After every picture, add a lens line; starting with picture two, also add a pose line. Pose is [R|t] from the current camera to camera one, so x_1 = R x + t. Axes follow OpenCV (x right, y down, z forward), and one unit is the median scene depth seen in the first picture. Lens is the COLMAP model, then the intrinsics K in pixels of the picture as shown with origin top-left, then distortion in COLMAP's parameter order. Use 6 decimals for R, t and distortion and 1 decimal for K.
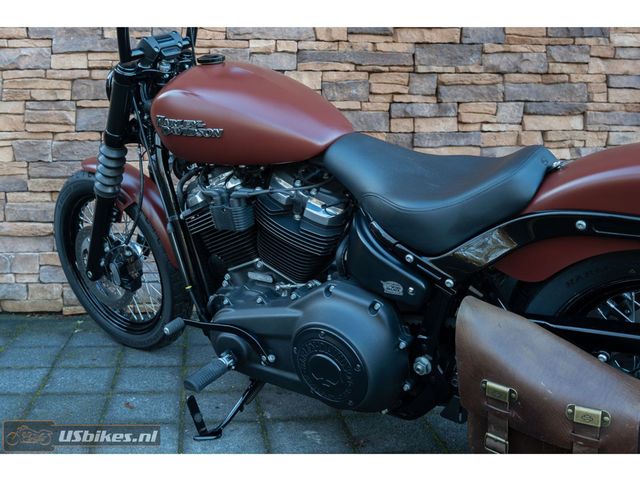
lens RADIAL K [[673.9, 0, 252.2], [0, 673.9, 177.0], [0, 0, 1]] dist [-0.143500, 0.100217]
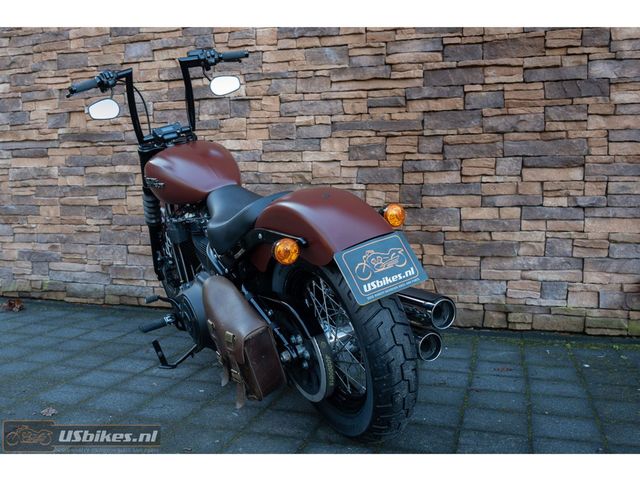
lens RADIAL K [[667.9, 0, 264.0], [0, 667.9, 237.7], [0, 0, 1]] dist [-0.146213, 0.100138]
pose [[0.905450, 0.025520, -0.423686, 0.503056], [-0.020405, 0.999654, 0.016605, 0.019135], [0.423963, -0.006390, 0.905657, -0.242208]]
